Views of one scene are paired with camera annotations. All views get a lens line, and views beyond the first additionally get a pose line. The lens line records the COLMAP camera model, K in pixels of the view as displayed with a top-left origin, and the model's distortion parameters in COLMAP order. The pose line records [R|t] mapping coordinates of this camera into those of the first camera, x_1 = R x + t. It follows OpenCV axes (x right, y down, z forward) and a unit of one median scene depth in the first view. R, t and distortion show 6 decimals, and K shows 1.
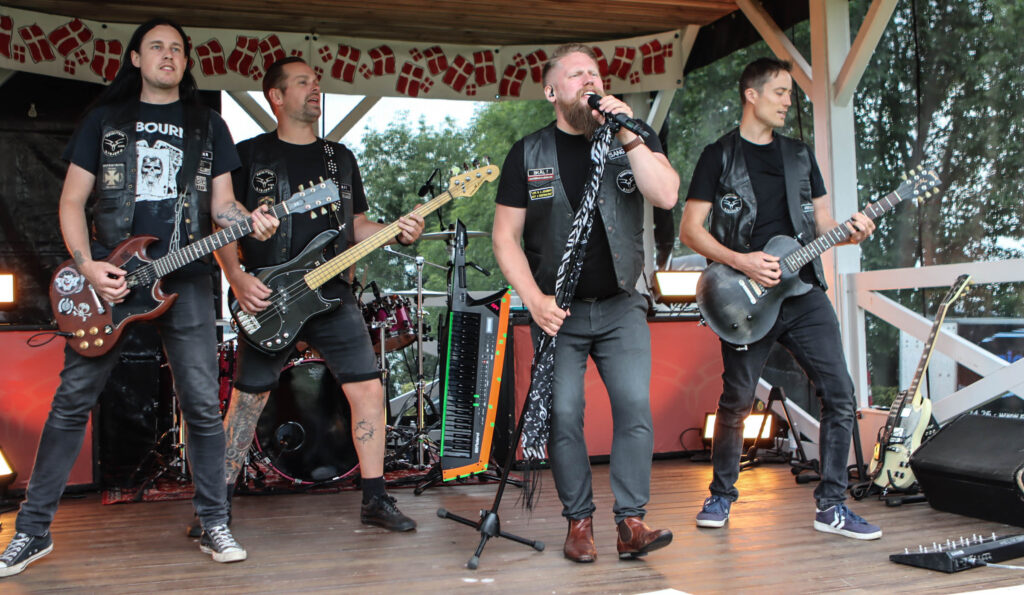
lens RADIAL K [[1148.2, 0, 518.7], [0, 1148.2, 244.1], [0, 0, 1]] dist [-0.080868, 0.000000]
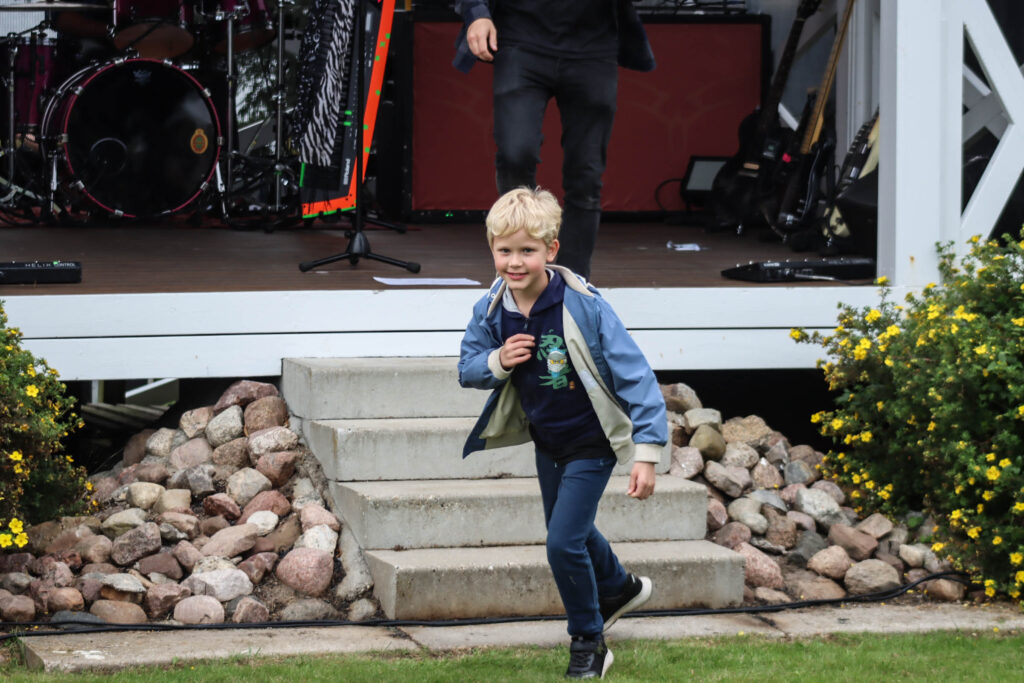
lens RADIAL K [[3888.3, 0, 508.6], [0, 3888.3, 339.9], [0, 0, 1]] dist [0.038969, 0.000000]
pose [[0.998063, 0.038415, -0.048944, 0.146901], [-0.030057, 0.986447, 0.161304, -0.102537], [0.054477, -0.159520, 0.985690, -1.150634]]
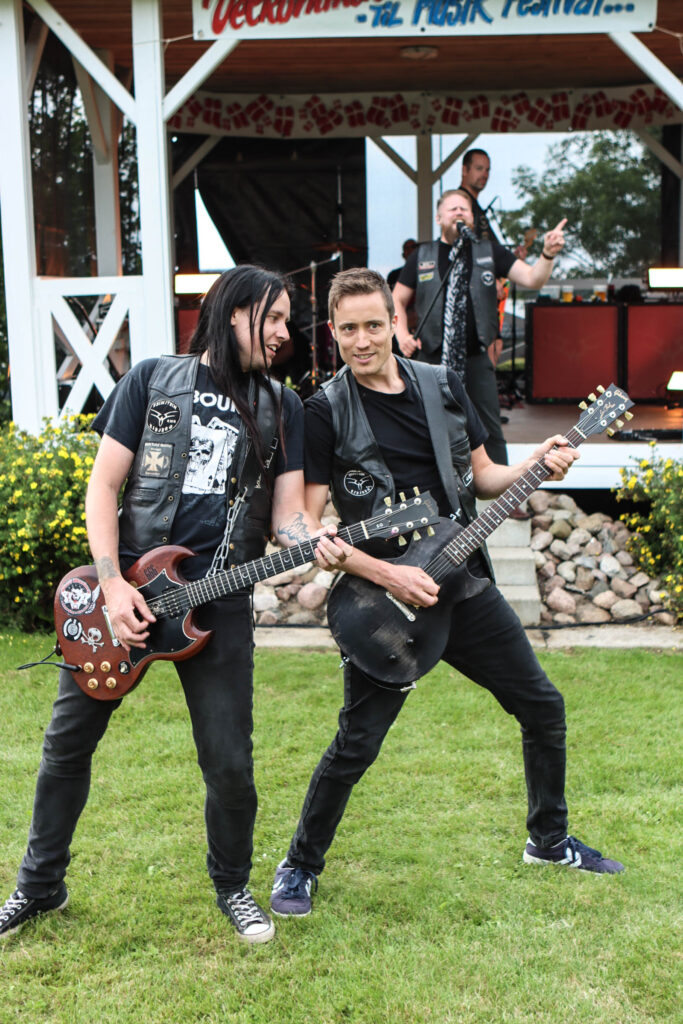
lens RADIAL K [[1411.3, 0, 343.8], [0, 1411.3, 512.8], [0, 0, 1]] dist [-0.075841, 0.000000]
pose [[0.919339, 0.067006, -0.387720, 0.403137], [0.021603, 0.975311, 0.219777, -0.060590], [0.392874, -0.210426, 0.895193, -0.632848]]
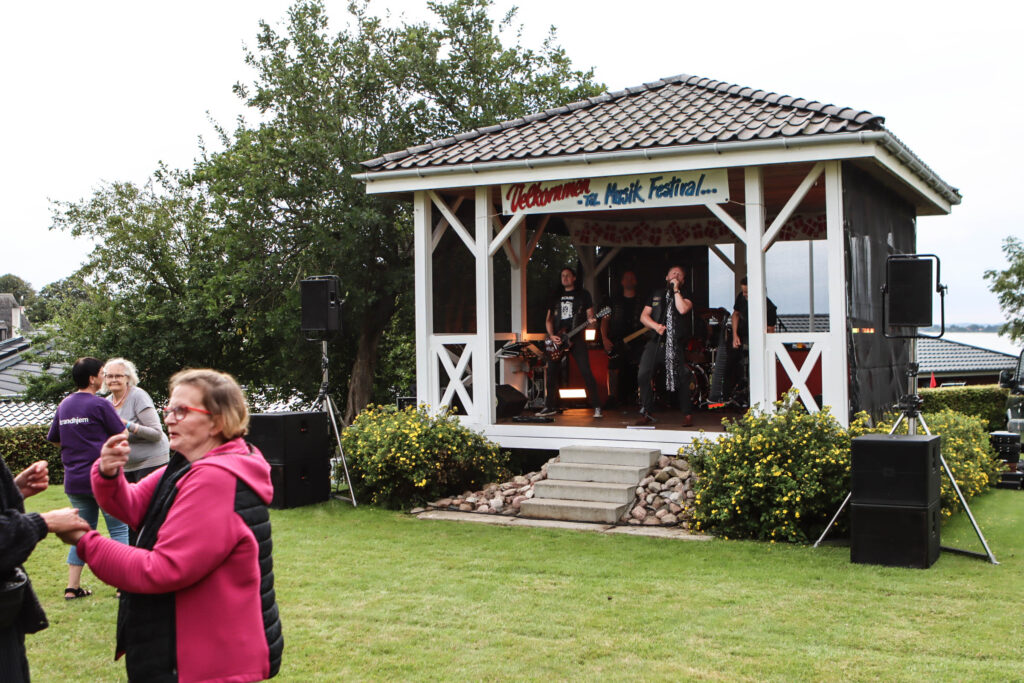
lens RADIAL K [[1137.6, 0, 510.9], [0, 1137.6, 331.0], [0, 0, 1]] dist [-0.096865, 0.000000]
pose [[0.672780, 0.013919, -0.739712, 1.114813], [0.042455, 0.997449, 0.057383, -0.104584], [0.738623, -0.070011, 0.670473, -0.786585]]
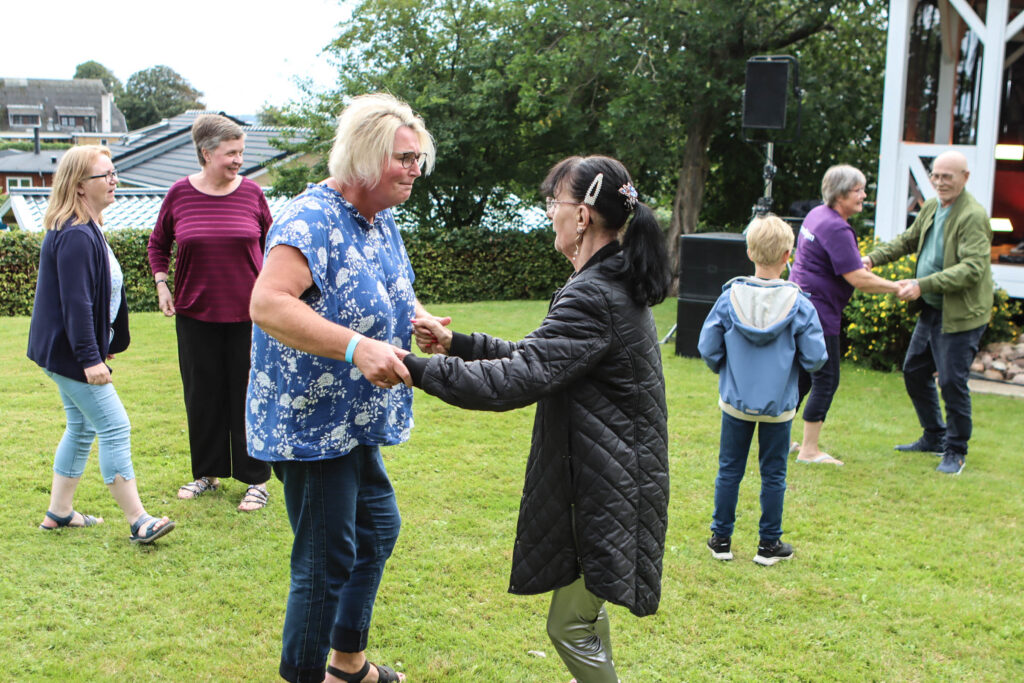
lens RADIAL K [[1137.6, 0, 506.6], [0, 1137.6, 349.6], [0, 0, 1]] dist [-0.096865, 0.000000]
pose [[0.622859, 0.186271, -0.759835, 0.500887], [0.000083, 0.971226, 0.238161, -0.081062], [0.782334, -0.148404, 0.604921, -0.902945]]
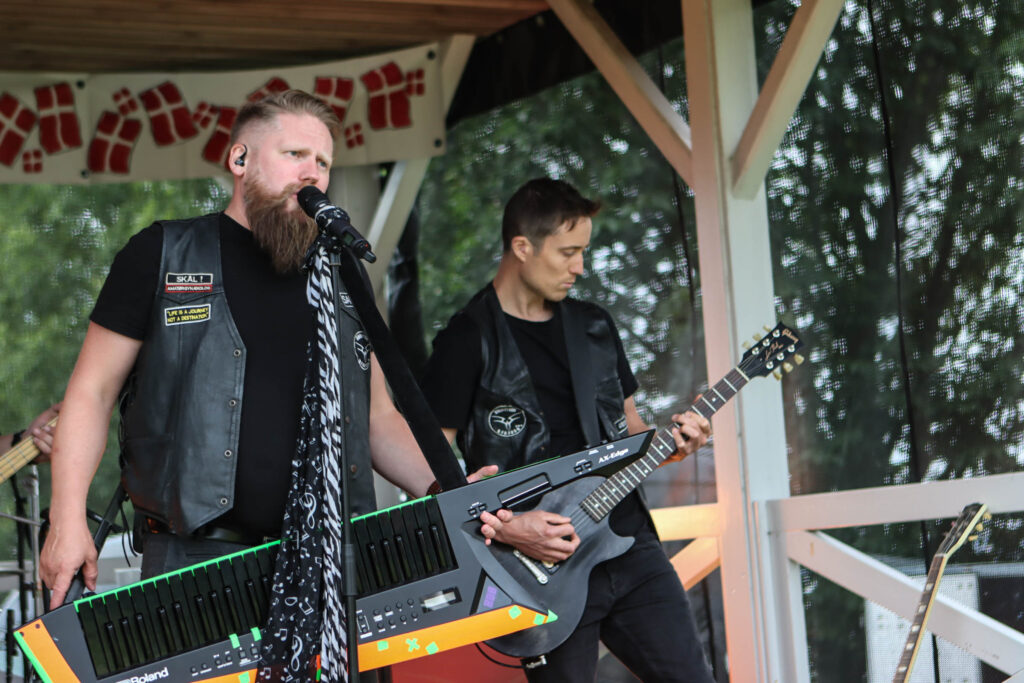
lens RADIAL K [[2557.7, 0, 482.1], [0, 2557.7, 322.1], [0, 0, 1]] dist [0.247333, 0.000000]
pose [[0.983534, -0.029406, 0.178314, -0.052671], [0.035960, 0.998787, -0.033636, -0.018592], [-0.177109, 0.039495, 0.983398, -0.159093]]
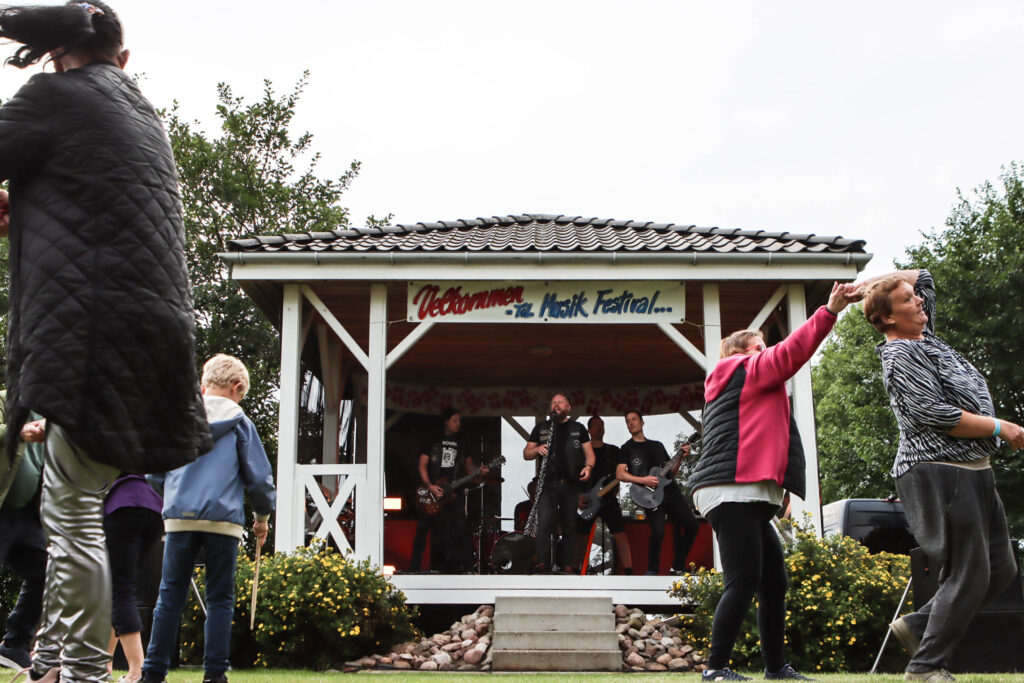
lens RADIAL K [[1195.8, 0, 507.4], [0, 1195.8, 324.4], [0, 0, 1]] dist [-0.112660, 0.000000]
pose [[0.934057, -0.064367, -0.351276, 0.503281], [-0.001117, 0.983092, -0.183110, 0.093997], [0.357123, 0.171428, 0.918191, -0.973246]]
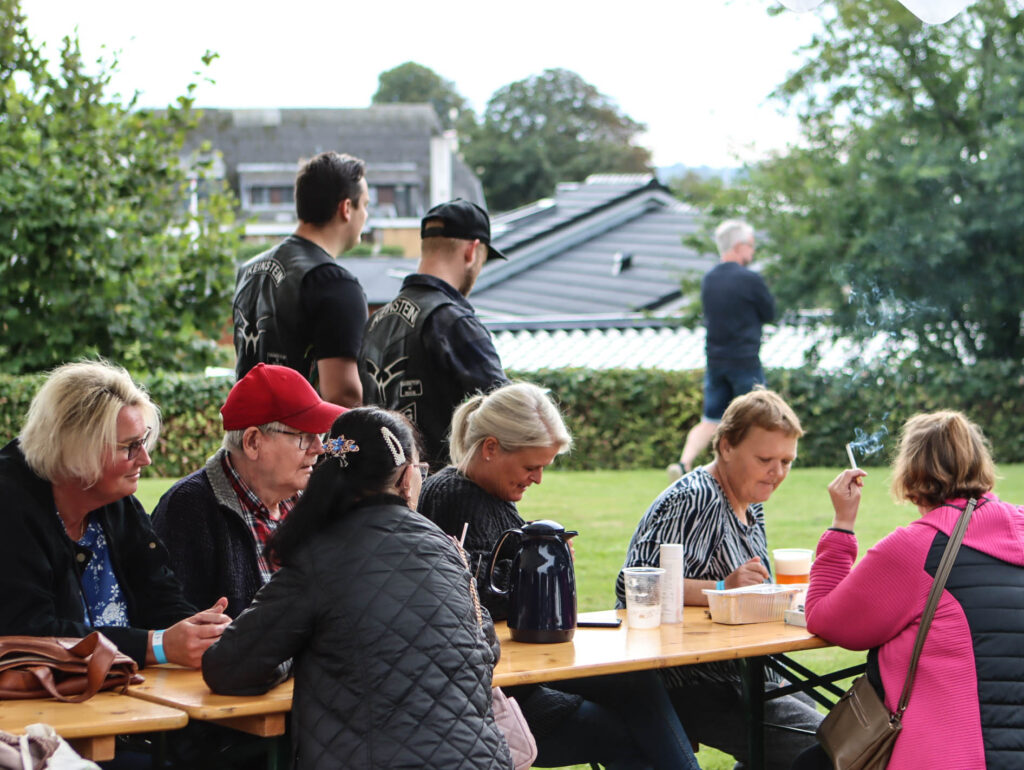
lens RADIAL K [[2741.7, 0, 514.0], [0, 2741.7, 386.9], [0, 0, 1]] dist [-0.100213, 0.000000]
pose [[0.355278, 0.082025, -0.931155, 1.566881], [0.060230, 0.992064, 0.110371, -0.156723], [0.932818, -0.095296, 0.347518, -1.276641]]
